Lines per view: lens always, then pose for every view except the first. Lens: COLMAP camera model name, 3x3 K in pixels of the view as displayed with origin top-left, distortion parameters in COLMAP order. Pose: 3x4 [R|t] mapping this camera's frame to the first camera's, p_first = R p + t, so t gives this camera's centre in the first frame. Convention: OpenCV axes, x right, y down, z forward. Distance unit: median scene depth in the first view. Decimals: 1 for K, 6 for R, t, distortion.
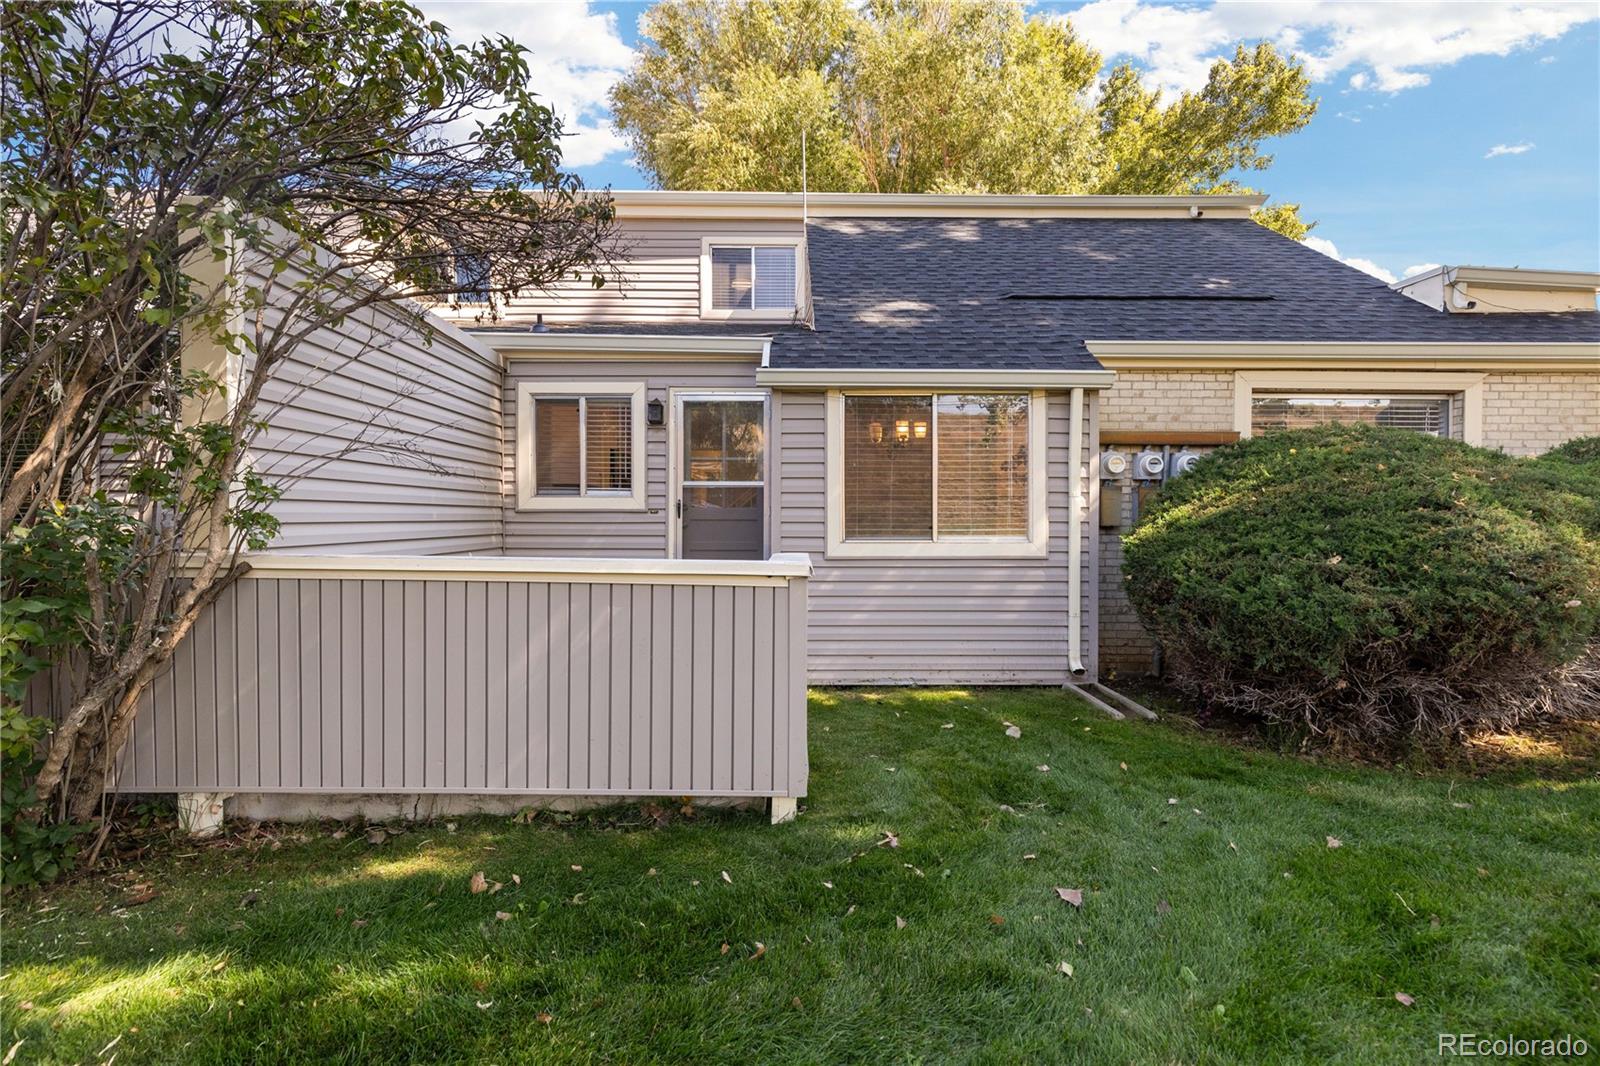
lens RADIAL K [[725.6, 0, 799.5], [0, 725.6, 533.3], [0, 0, 1]] dist [0.007551, -0.000675]
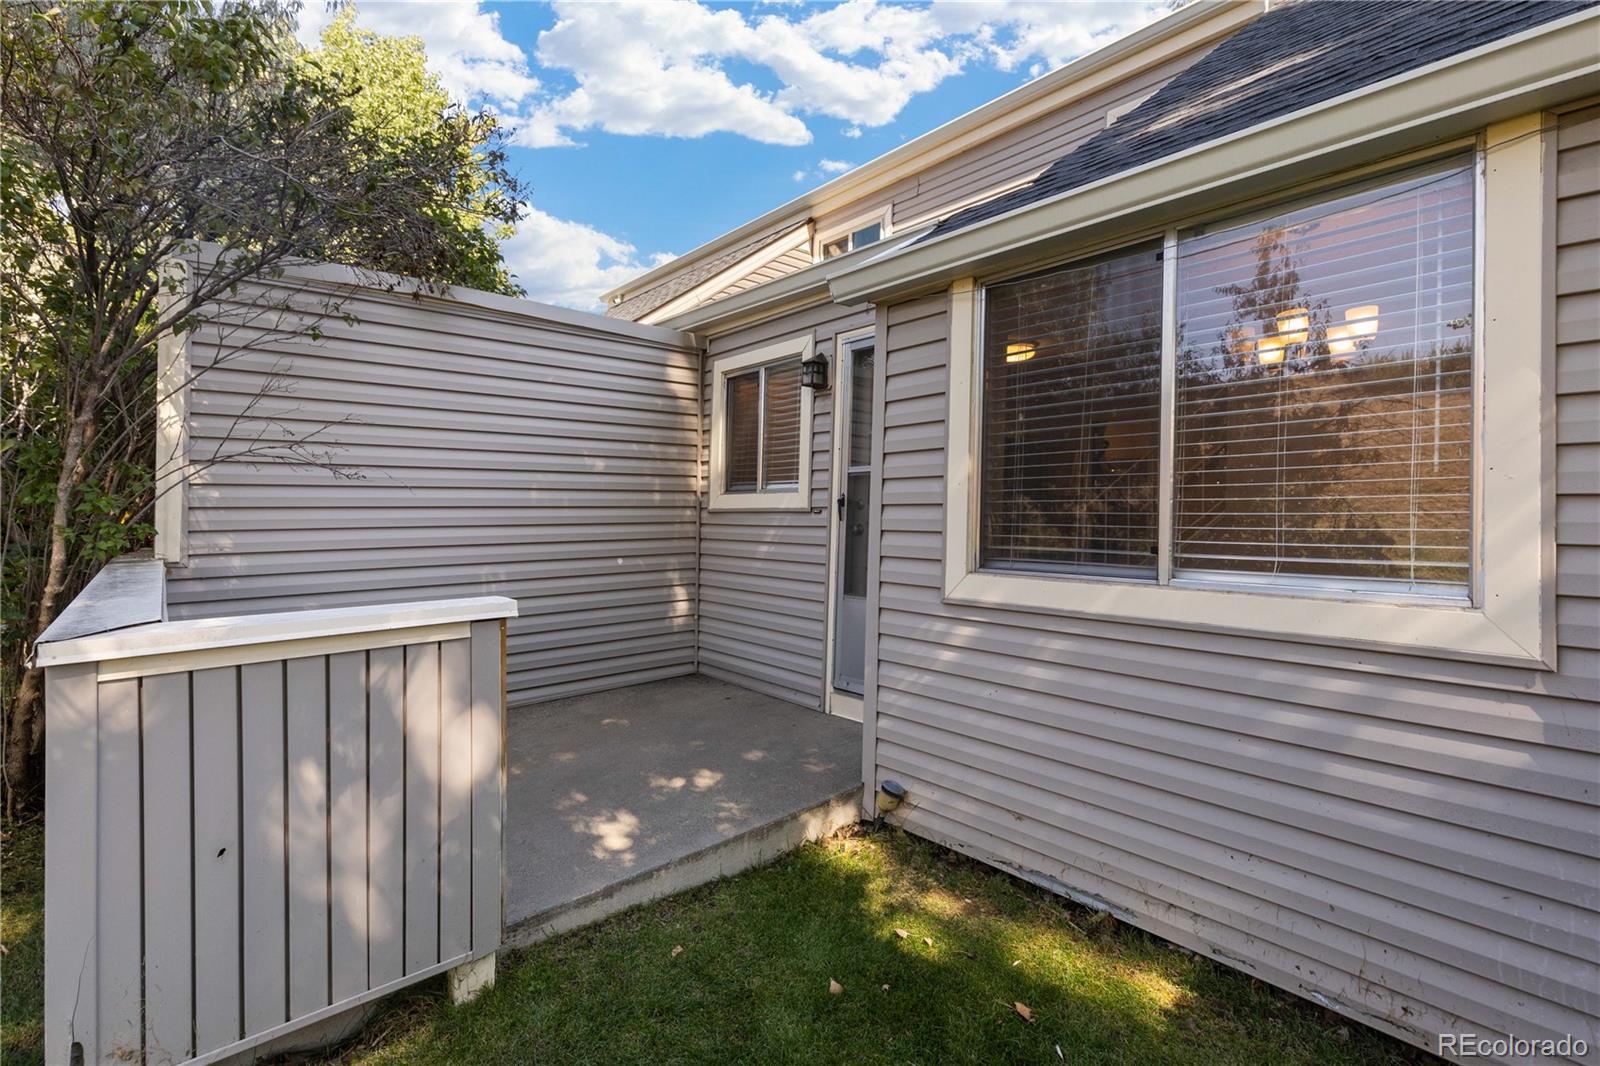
lens RADIAL K [[725.6, 0, 802.2], [0, 725.6, 509.9], [0, 0, 1]] dist [0.007551, -0.000675]
pose [[0.654297, -0.004619, -0.756224, 0.331693], [-0.010466, 0.999830, -0.015162, -0.020209], [0.756165, 0.017835, 0.654137, 0.521858]]
